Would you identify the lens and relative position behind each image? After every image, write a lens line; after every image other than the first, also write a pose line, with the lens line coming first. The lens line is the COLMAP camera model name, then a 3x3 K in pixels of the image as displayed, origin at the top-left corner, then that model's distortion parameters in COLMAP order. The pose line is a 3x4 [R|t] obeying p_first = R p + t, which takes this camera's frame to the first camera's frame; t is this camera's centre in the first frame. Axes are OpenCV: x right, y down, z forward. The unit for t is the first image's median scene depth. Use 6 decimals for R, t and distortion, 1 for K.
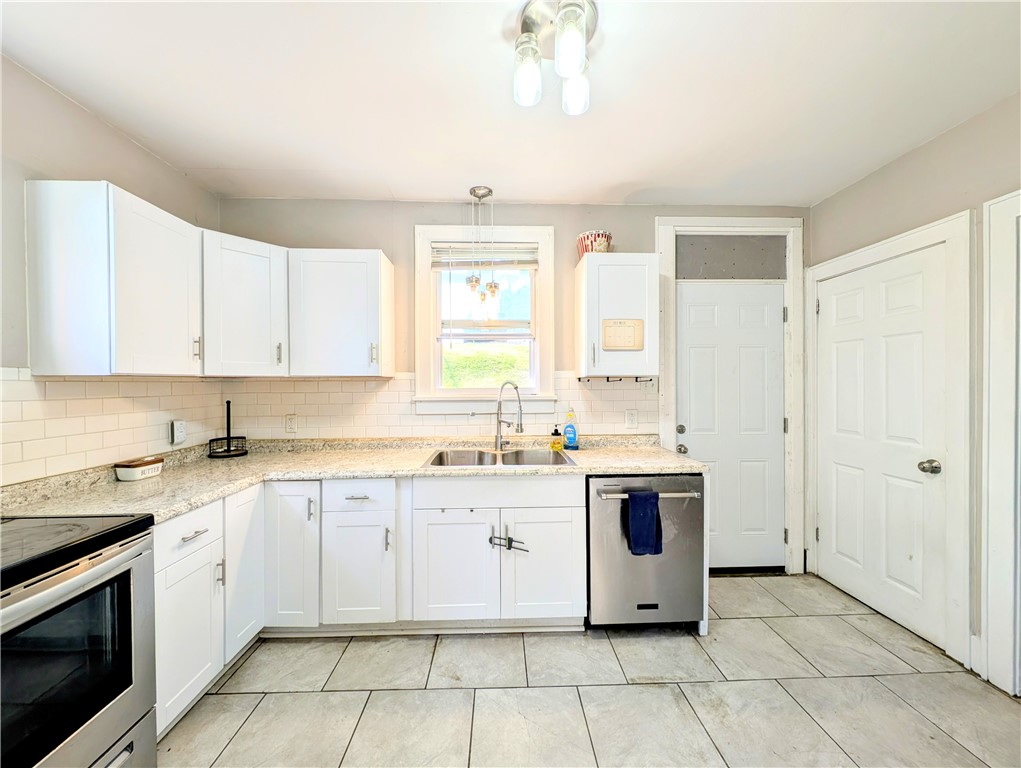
lens RADIAL K [[381.0, 0, 508.1], [0, 381.0, 387.6], [0, 0, 1]] dist [-0.020178, -0.000947]
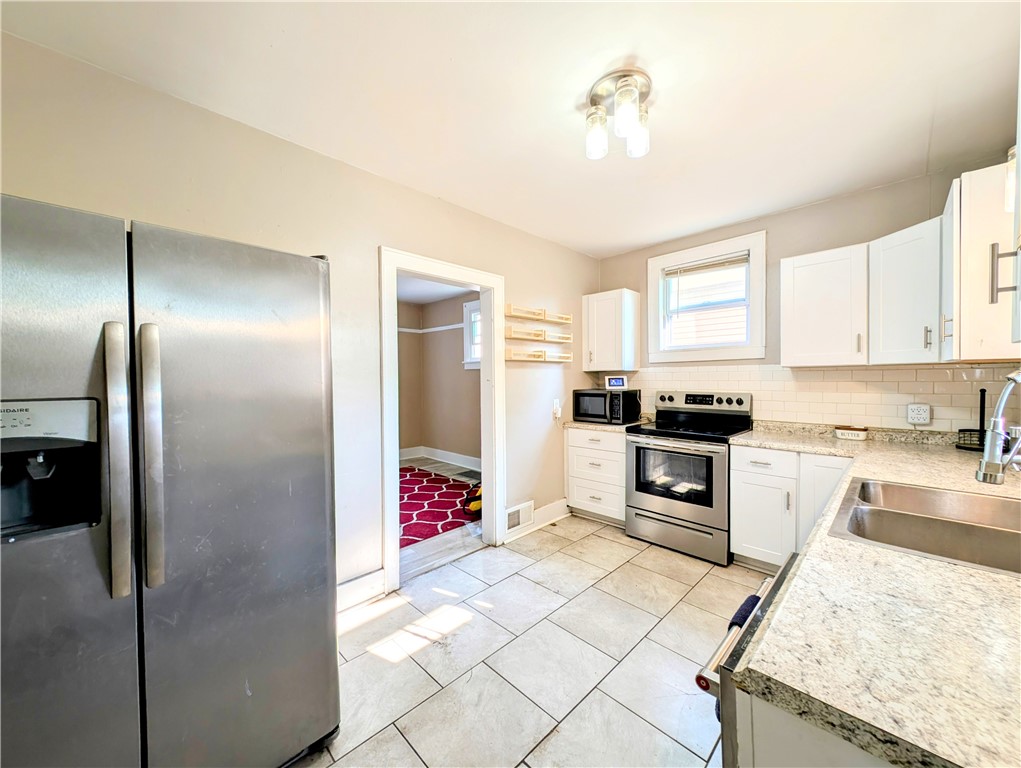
lens RADIAL K [[381.0, 0, 507.3], [0, 381.0, 379.8], [0, 0, 1]] dist [-0.020178, -0.000947]
pose [[-0.730900, 0.020967, -0.682162, 0.856763], [0.005702, 0.999681, 0.024616, -0.019865], [0.682461, 0.014102, -0.730786, 1.088007]]
